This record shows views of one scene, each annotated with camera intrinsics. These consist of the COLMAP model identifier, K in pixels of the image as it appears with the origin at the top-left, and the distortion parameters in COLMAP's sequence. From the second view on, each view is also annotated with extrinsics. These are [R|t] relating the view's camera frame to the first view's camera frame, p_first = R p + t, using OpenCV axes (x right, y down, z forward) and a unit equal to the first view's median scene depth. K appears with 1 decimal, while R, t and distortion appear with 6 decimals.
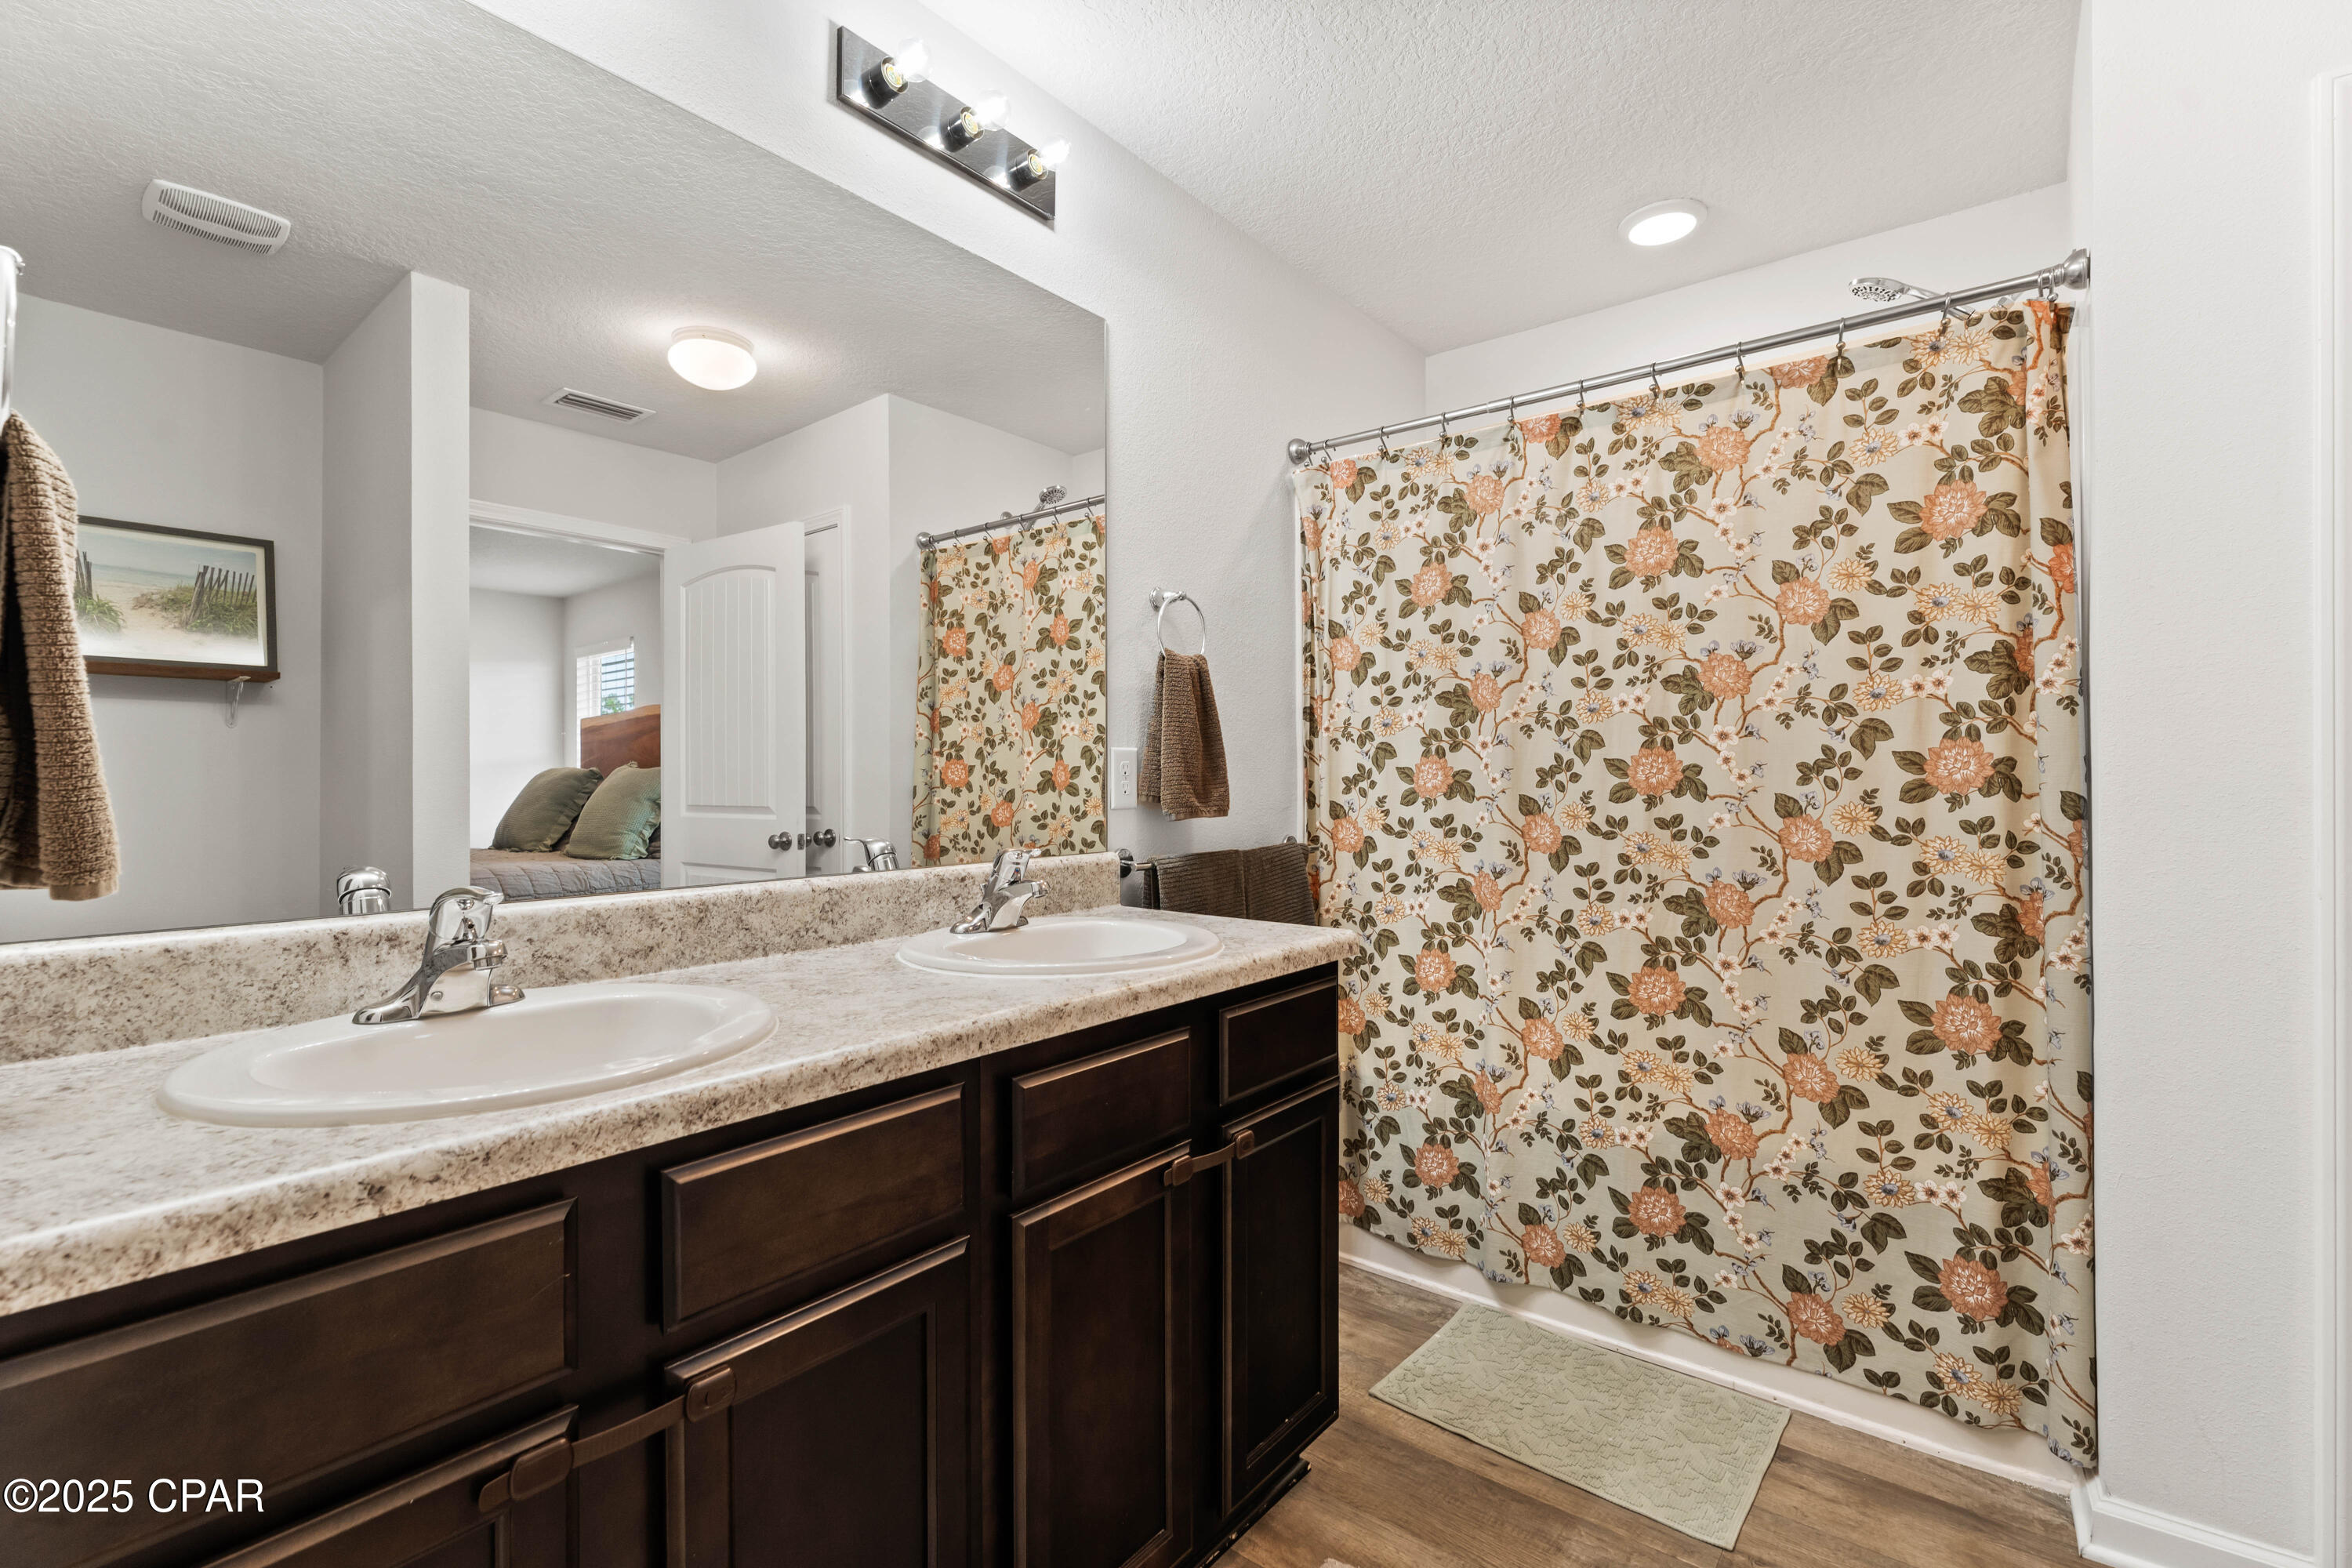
lens RADIAL K [[1038.1, 0, 1176.0], [0, 1038.1, 784.0], [0, 0, 1]] dist [0.000283, -0.000055]
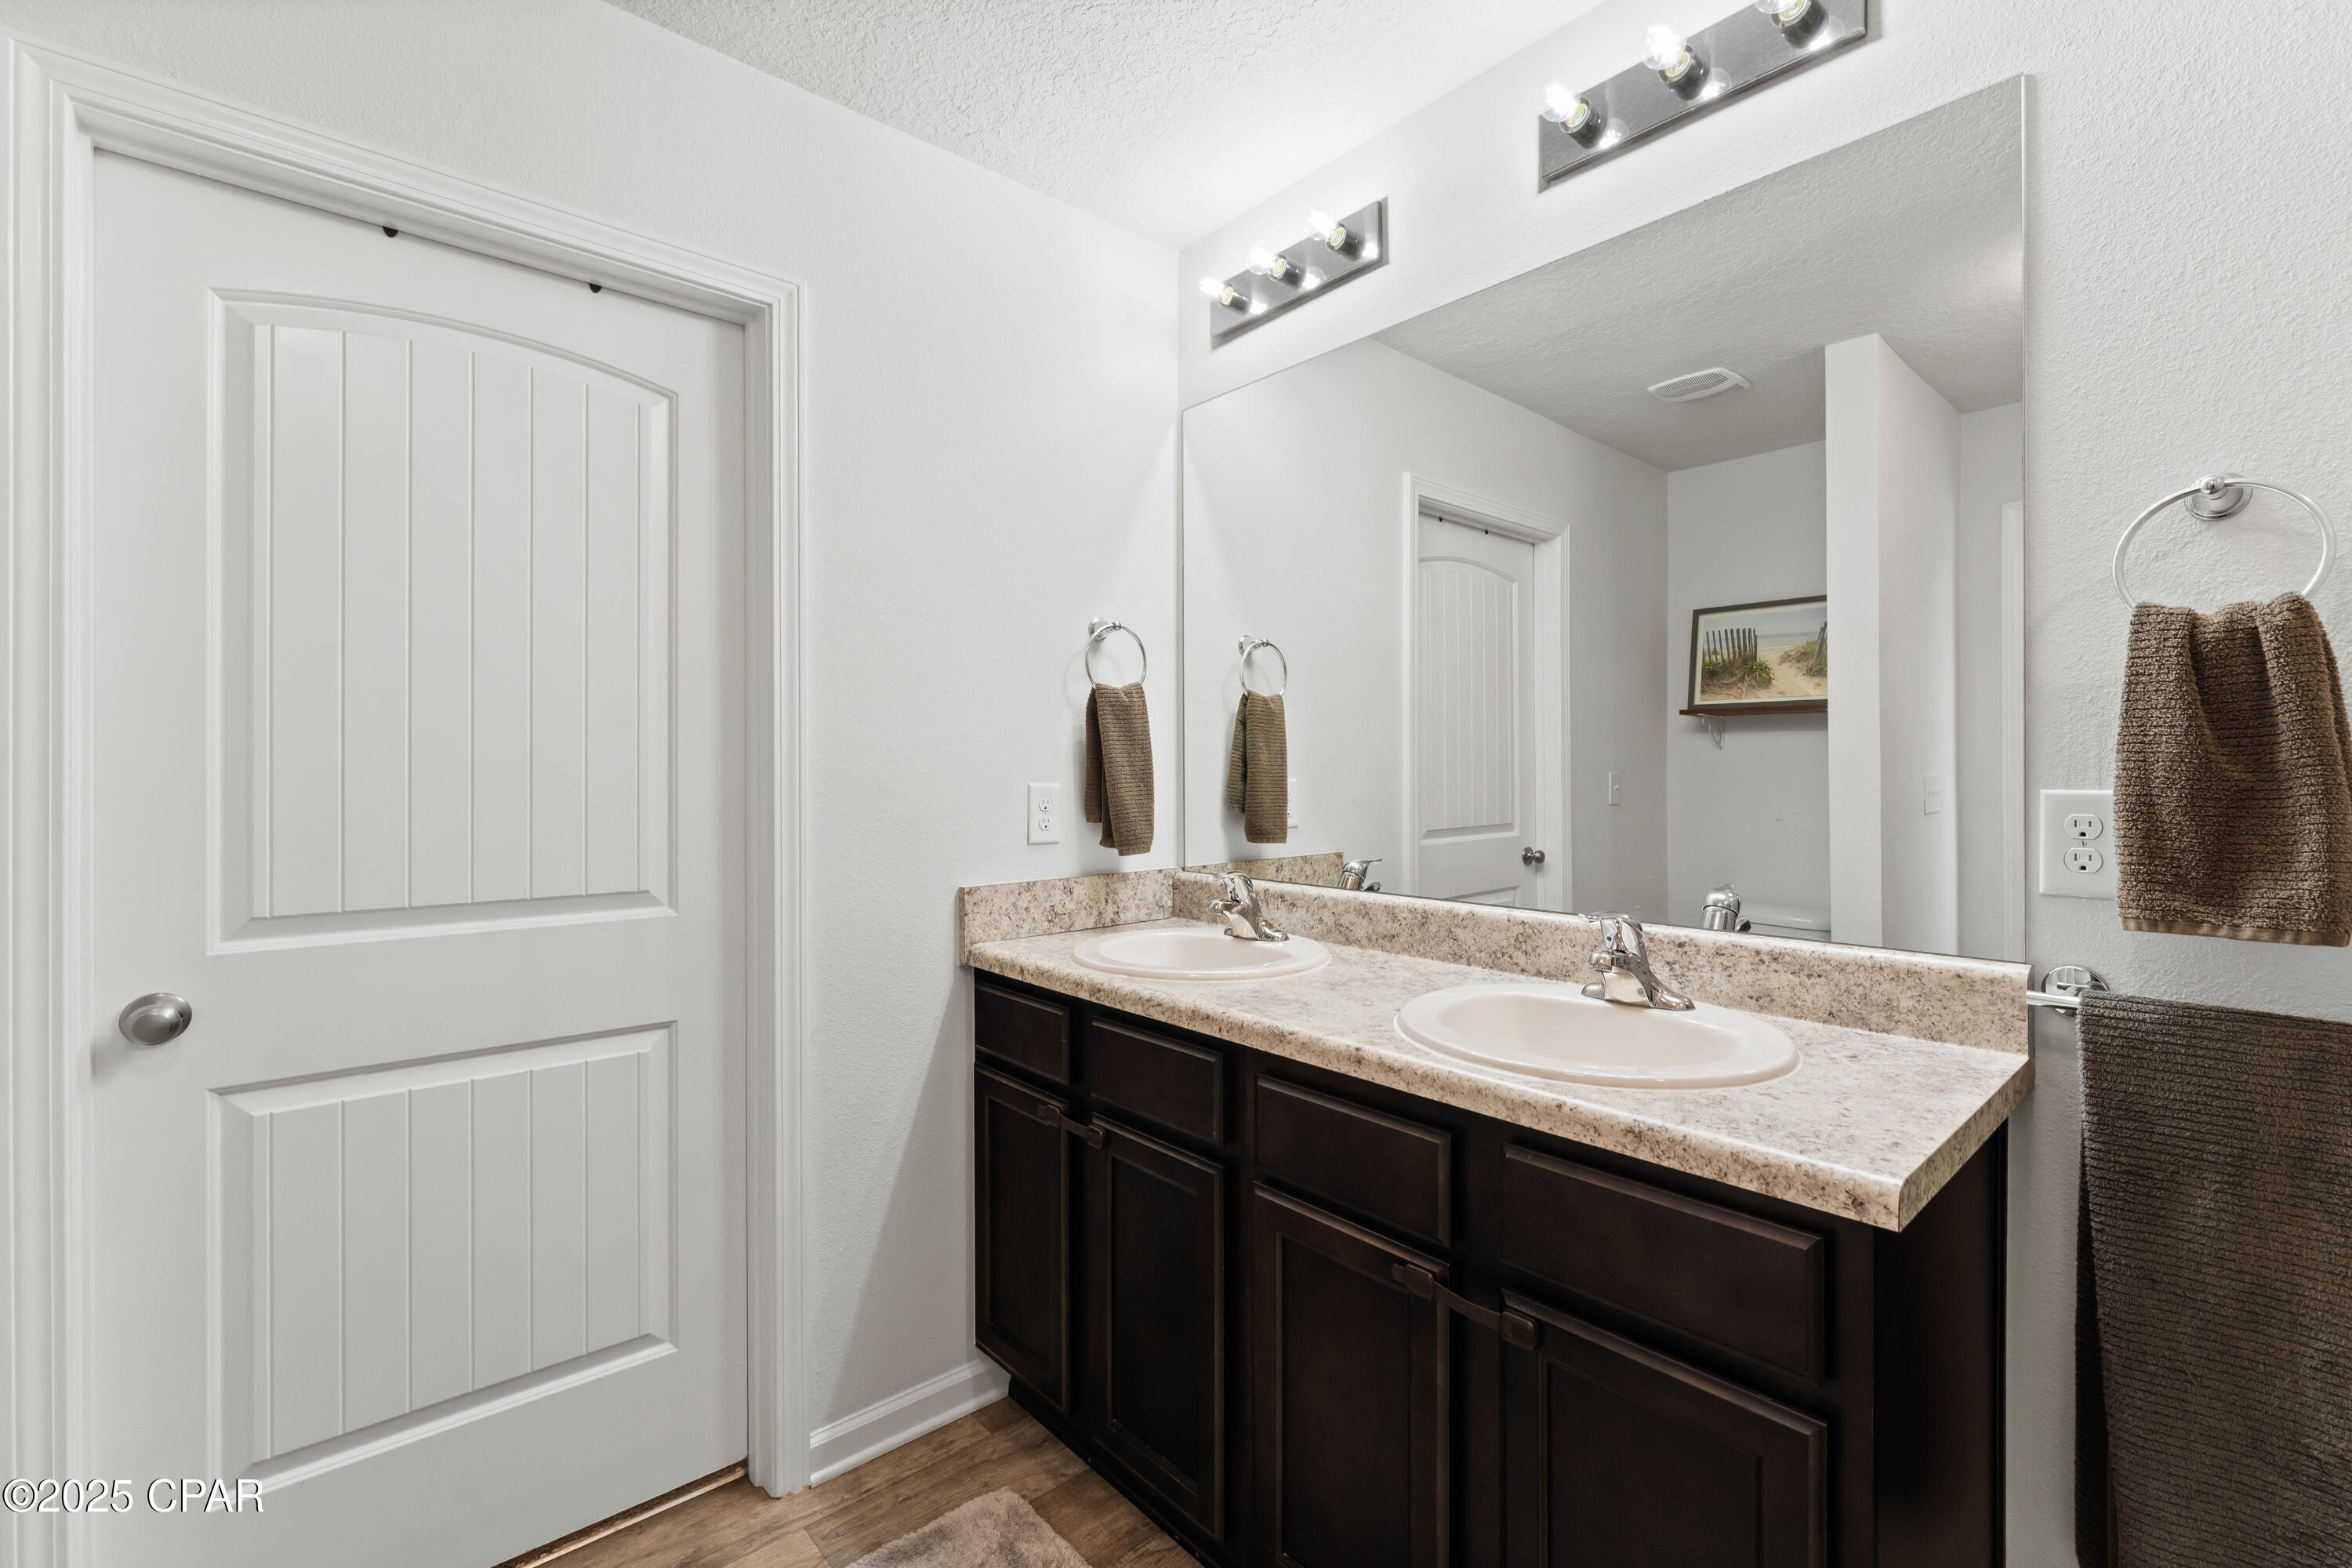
lens RADIAL K [[998.2, 0, 1176.0], [0, 998.2, 784.0], [0, 0, 1]] dist [-0.002608, -0.000127]
pose [[-0.161112, 0.017972, -0.986772, 0.880488], [-0.002117, 0.999826, 0.018556, -0.073393], [0.986934, 0.005079, -0.161046, 0.927147]]
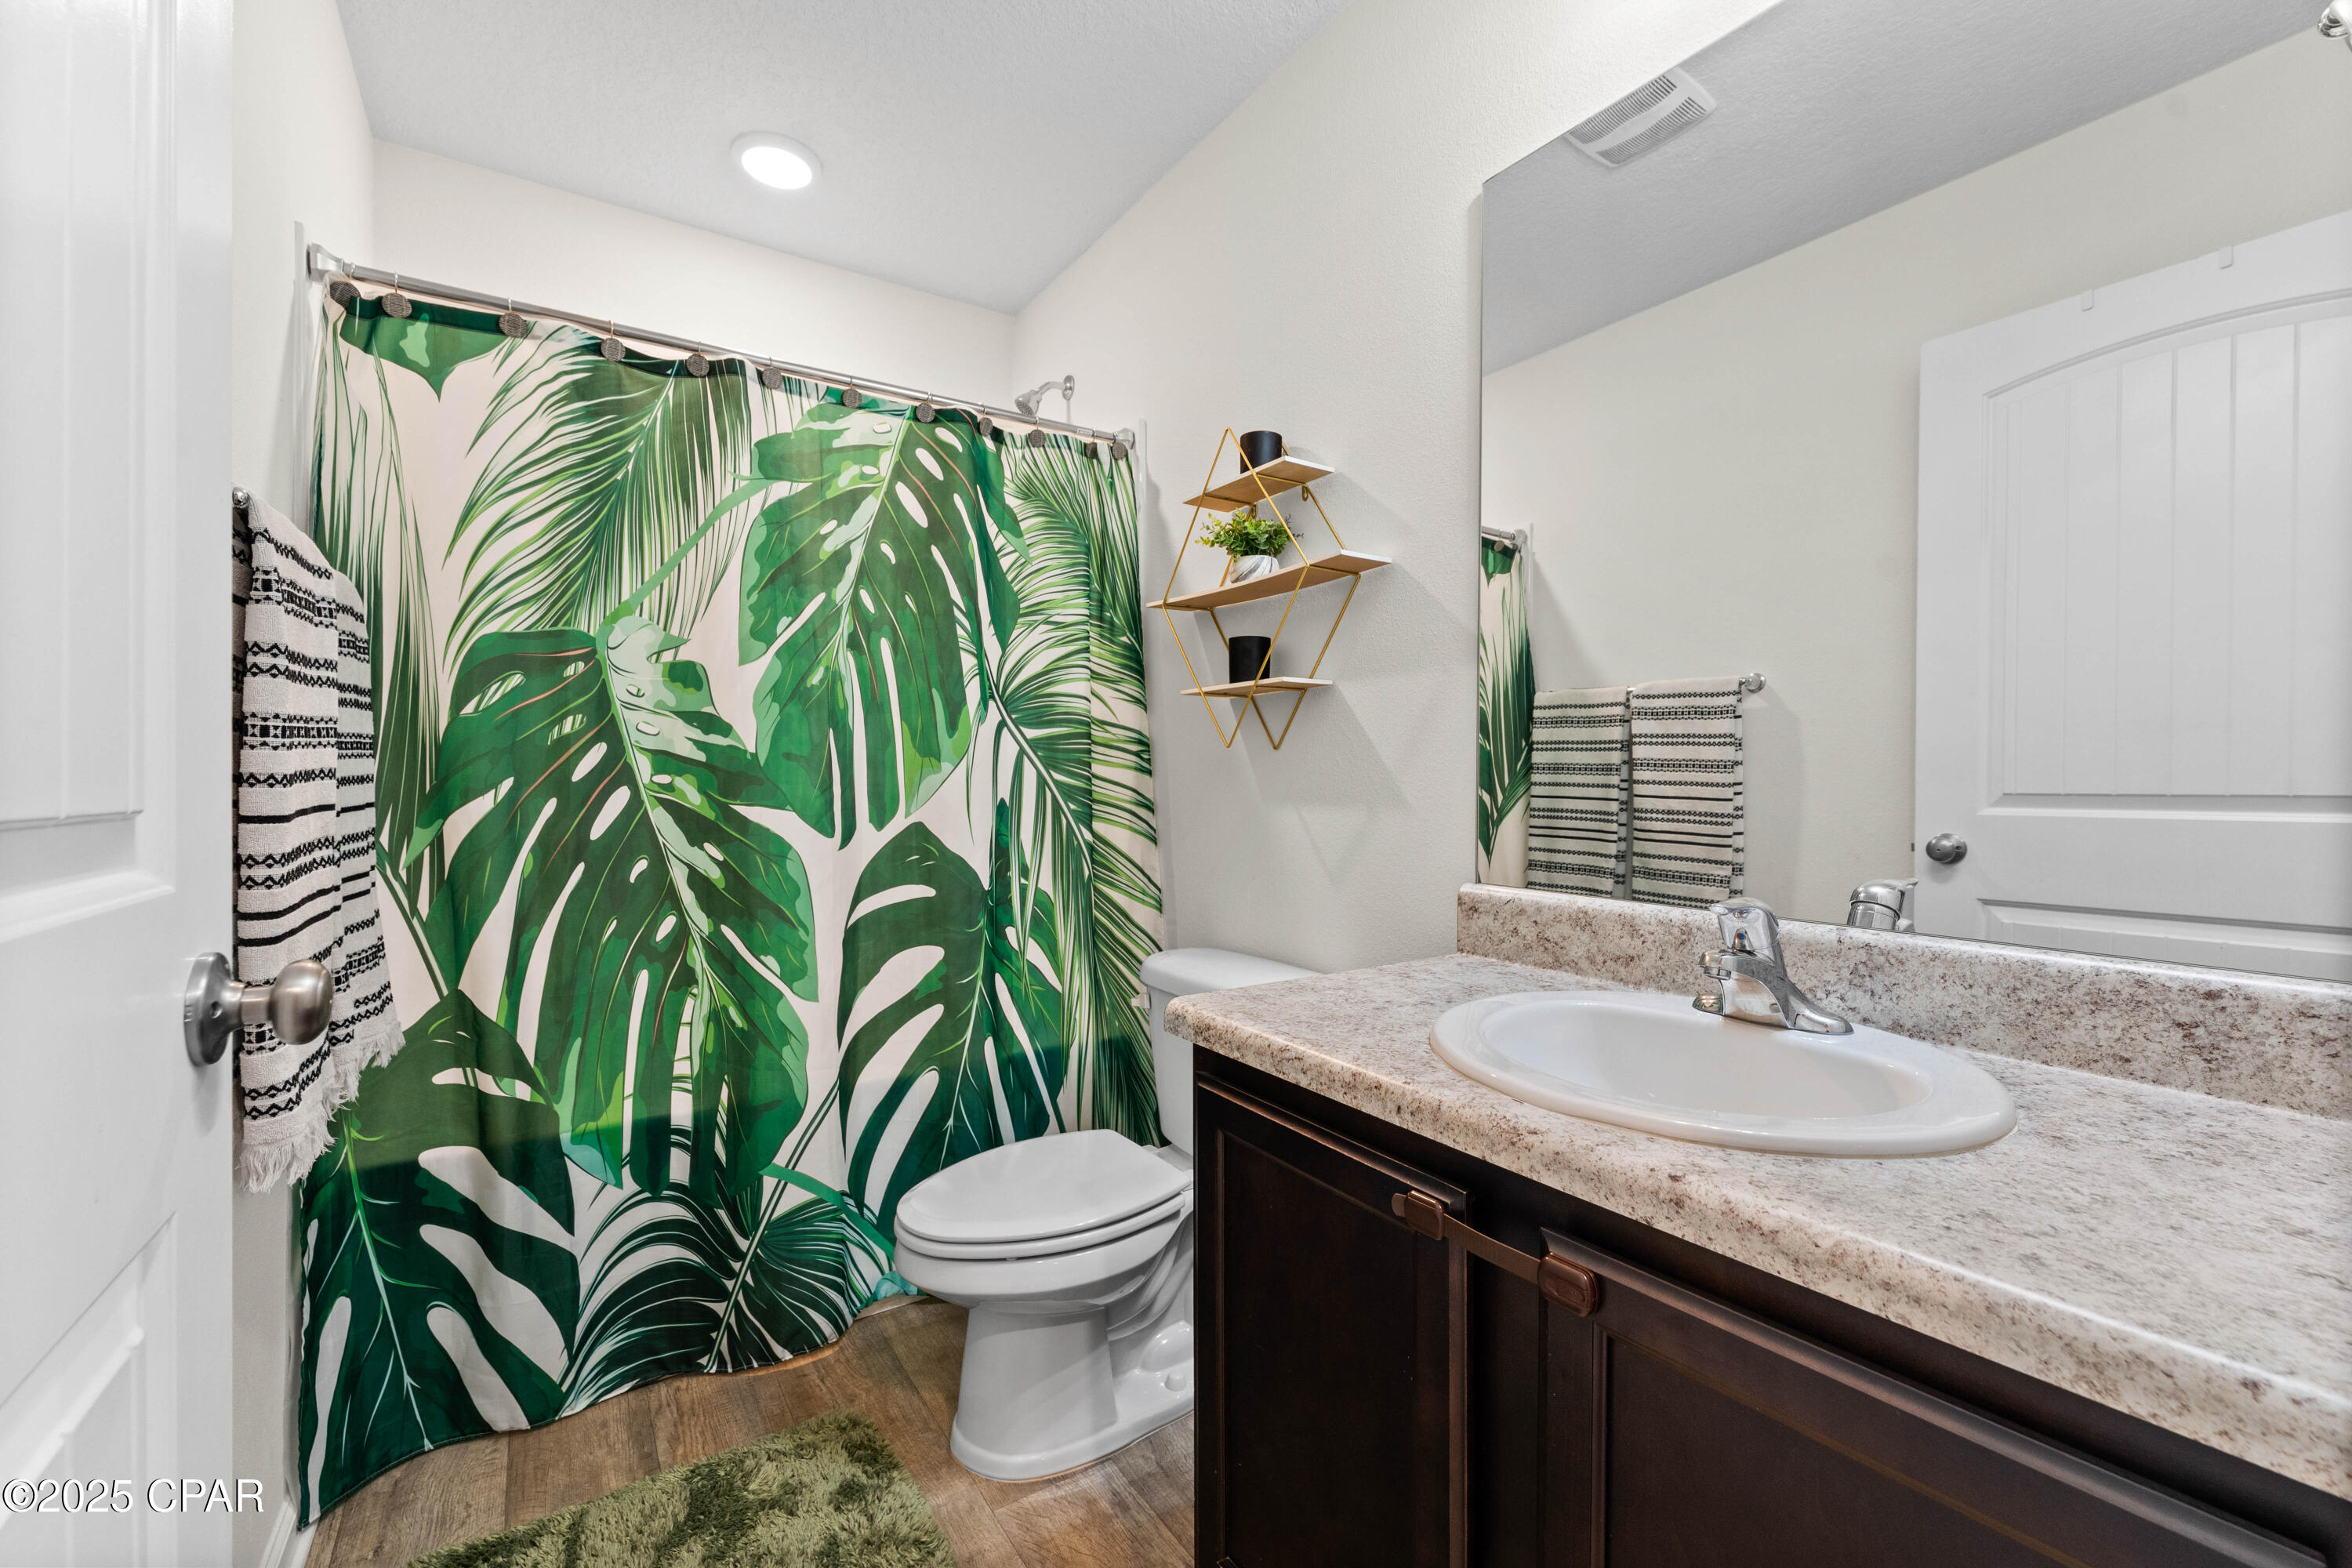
lens RADIAL K [[966.3, 0, 1176.0], [0, 966.3, 784.0], [0, 0, 1]] dist [0.000825, -0.000052]
pose [[-0.277343, 0.014487, -0.960662, 0.488969], [-0.005327, 0.999848, 0.016616, -0.018985], [0.960756, 0.009726, -0.277224, 0.839123]]
